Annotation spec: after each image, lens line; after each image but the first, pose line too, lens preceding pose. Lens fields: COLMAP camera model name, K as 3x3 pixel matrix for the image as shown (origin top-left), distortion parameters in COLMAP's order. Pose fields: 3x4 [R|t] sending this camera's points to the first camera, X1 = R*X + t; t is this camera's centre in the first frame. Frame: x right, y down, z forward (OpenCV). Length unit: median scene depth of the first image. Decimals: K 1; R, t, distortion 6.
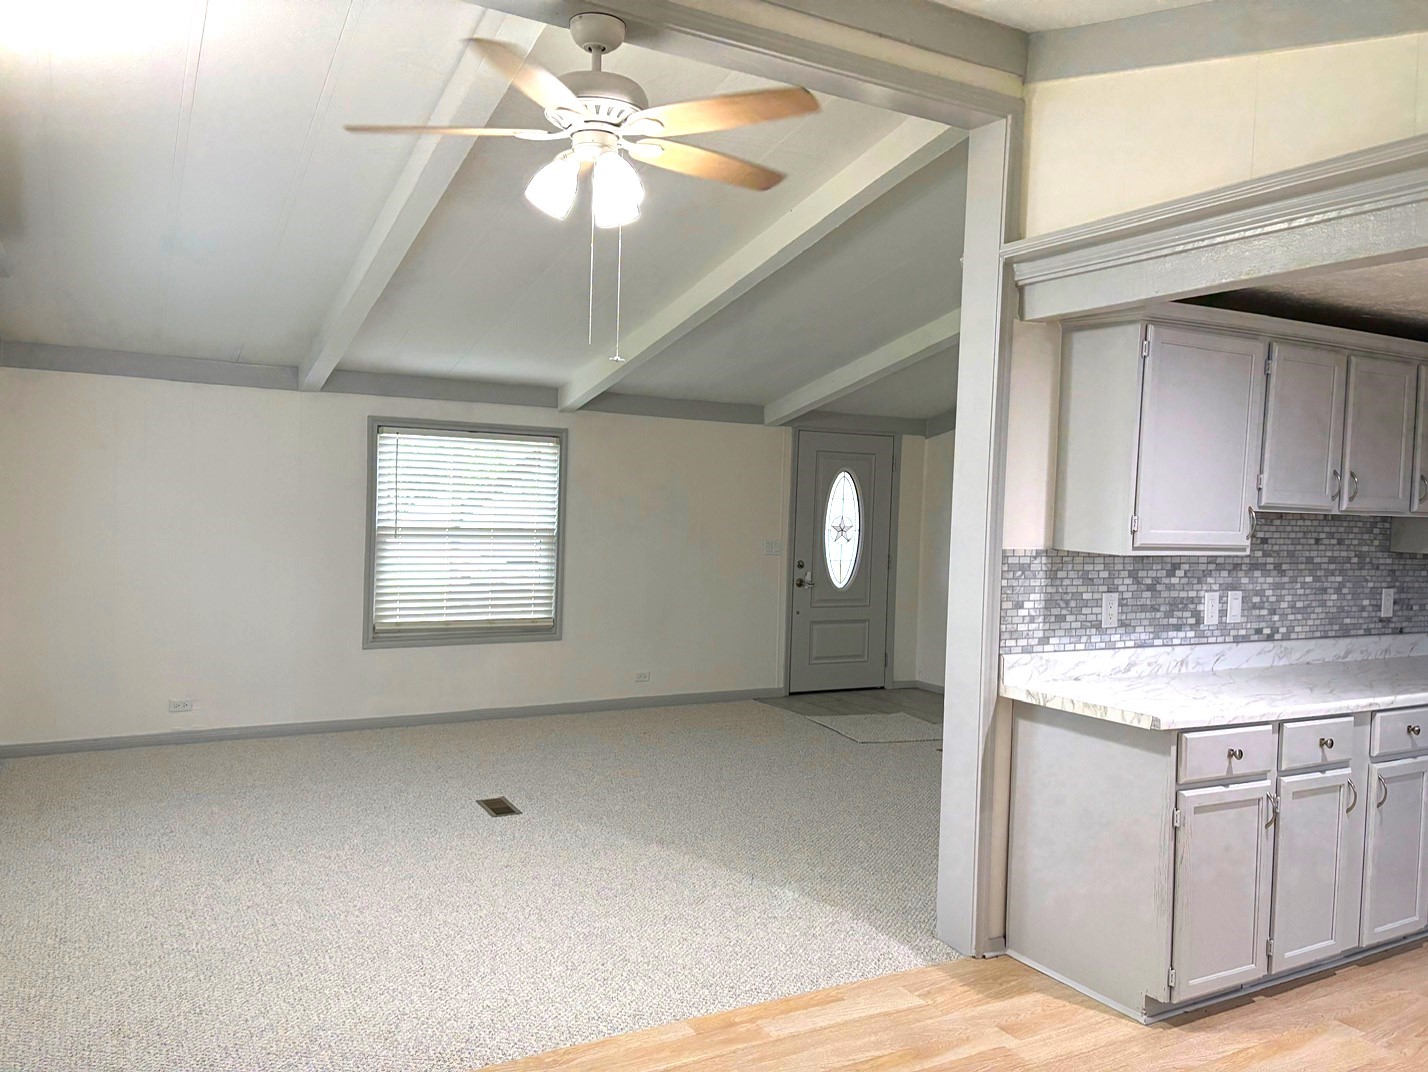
lens RADIAL K [[1070.5, 0, 714.0], [0, 1070.5, 536.0], [0, 0, 1]] dist [0.065428, -0.092398]
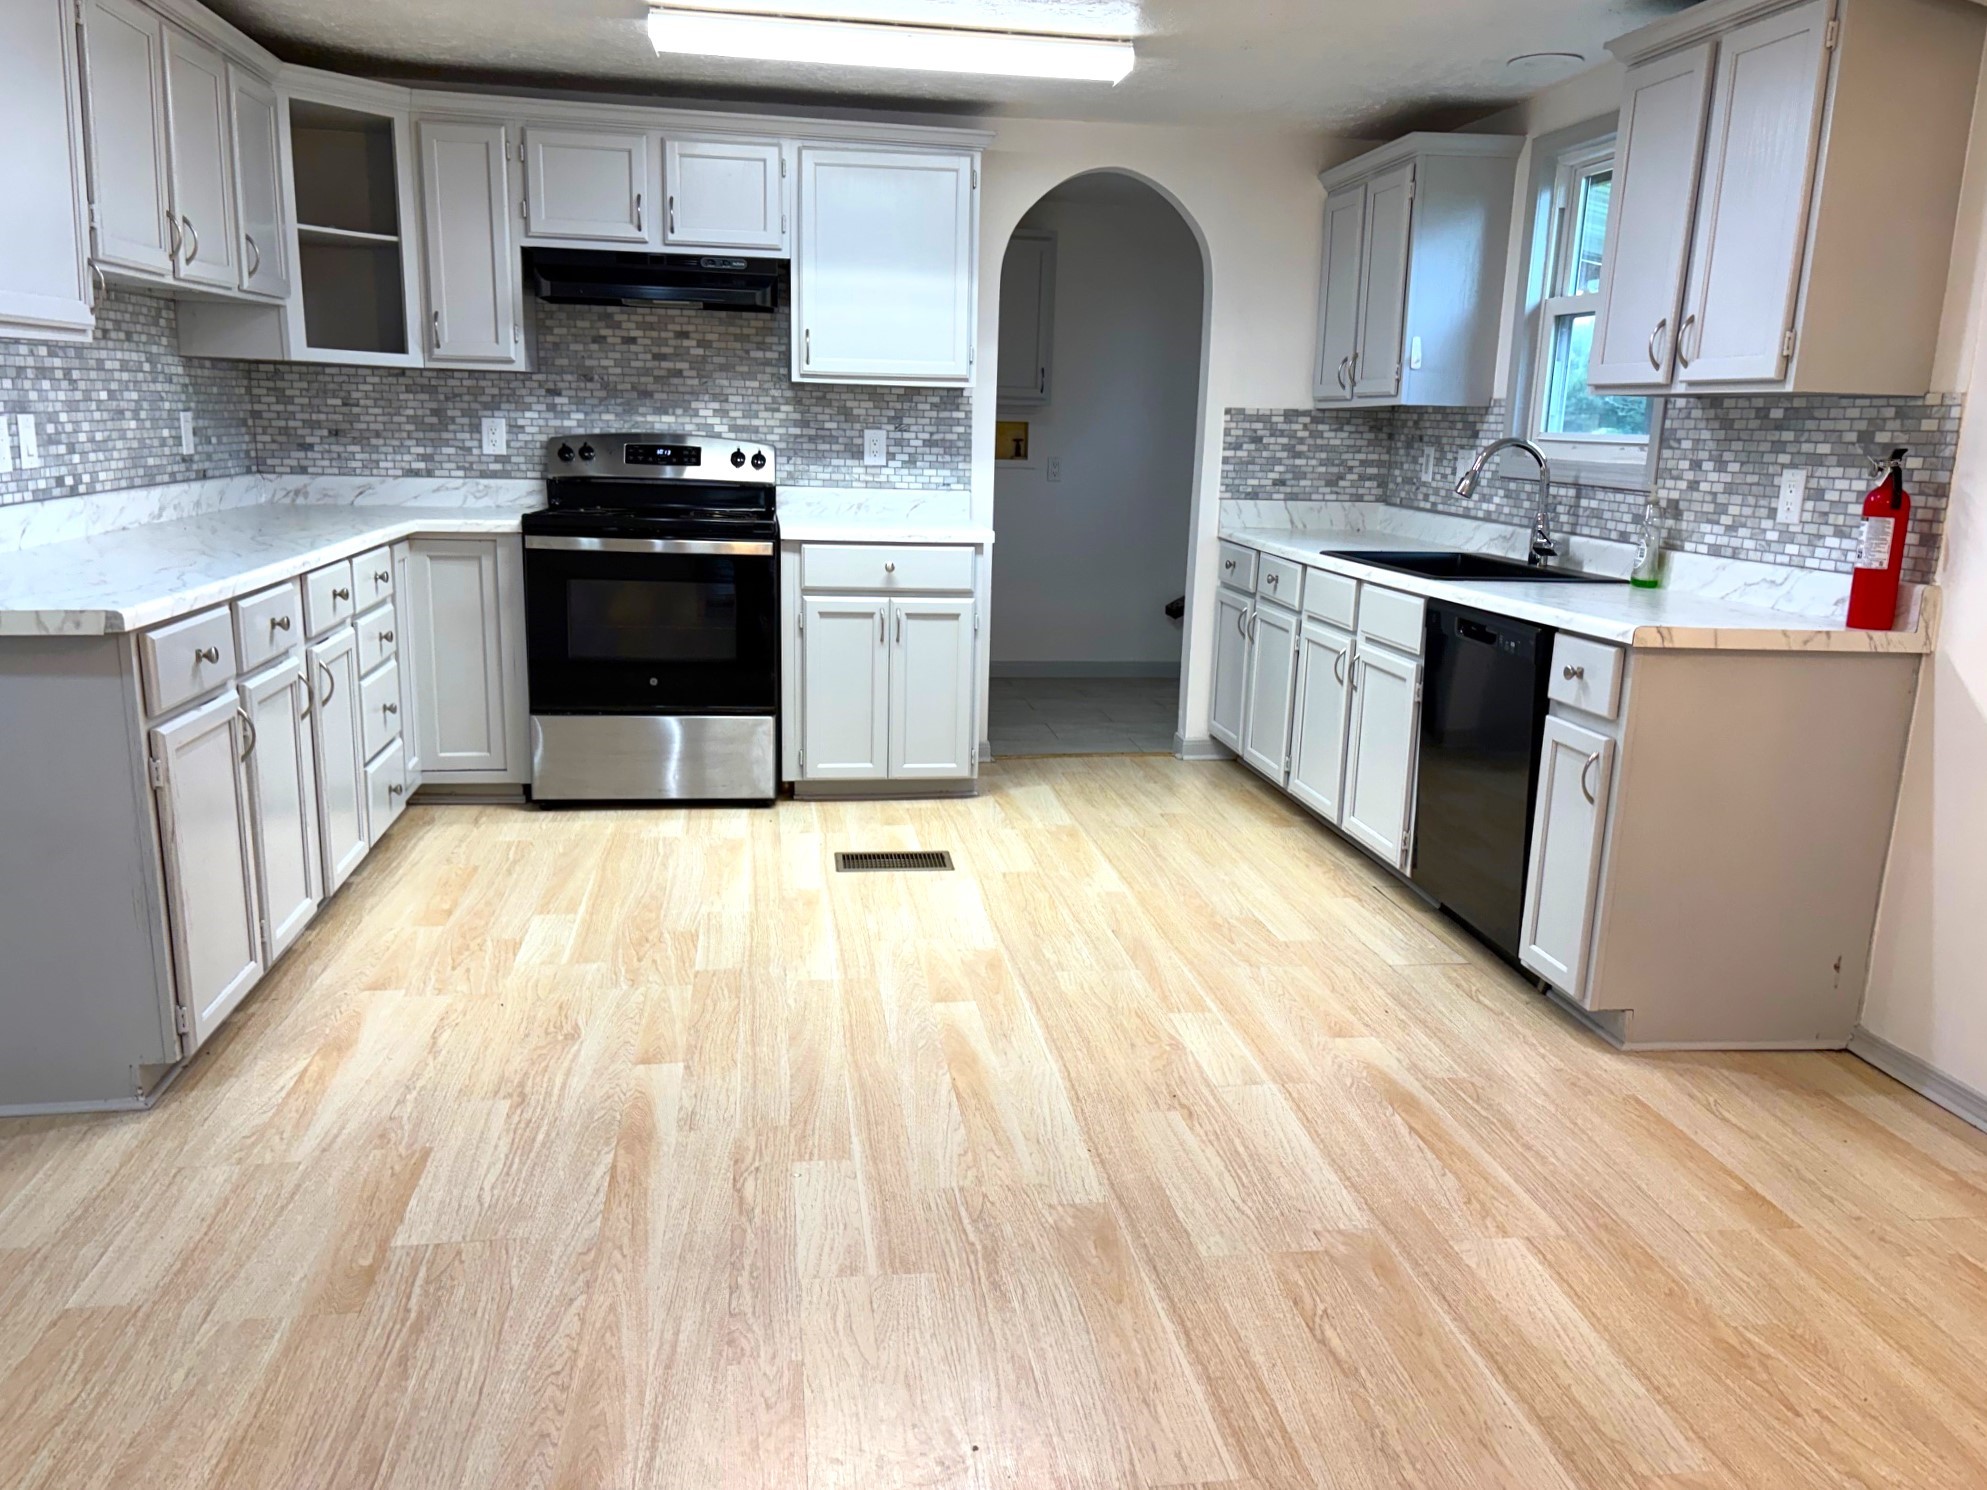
lens RADIAL K [[1534.0, 0, 993.5], [0, 1534.0, 745.0], [0, 0, 1]] dist [0.020248, 0.007487]
pose [[0.351466, -0.221679, 0.909577, -0.142106], [0.011831, 0.972536, 0.232451, 0.035309], [-0.936126, -0.070937, 0.344436, 0.188332]]
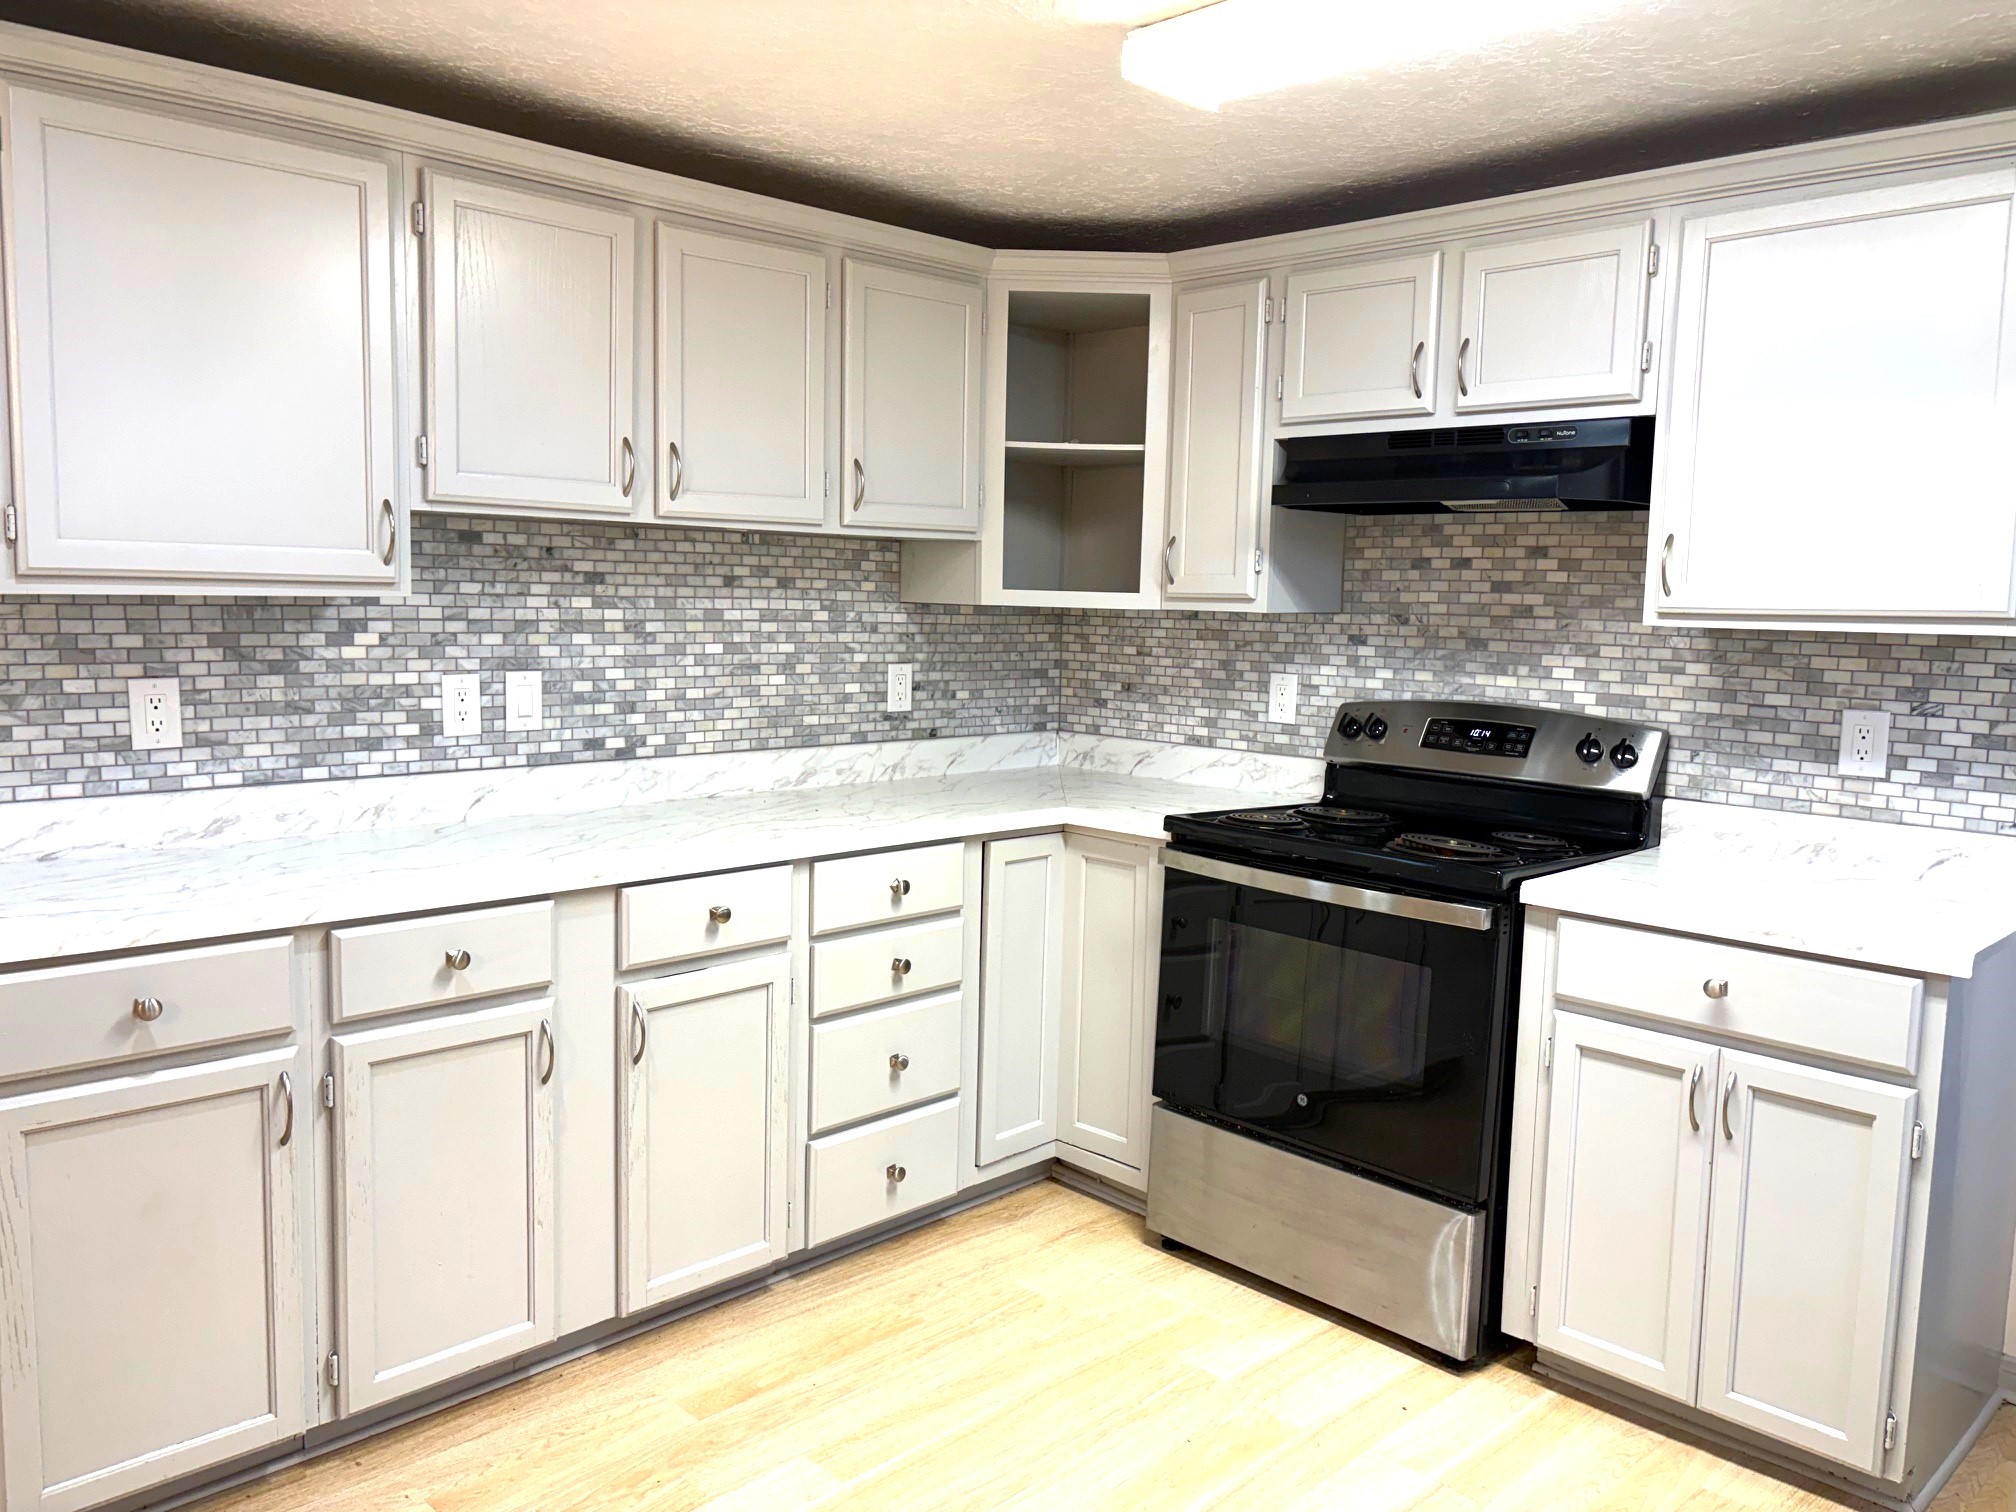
lens RADIAL K [[1511.3, 0, 1008.0], [0, 1511.3, 756.0], [0, 0, 1]] dist [0.065428, -0.092398]
pose [[0.960165, -0.041101, 0.276396, 0.487597], [0.017744, 0.996095, 0.086483, 0.030696], [-0.278871, -0.078133, 0.957145, 0.197764]]
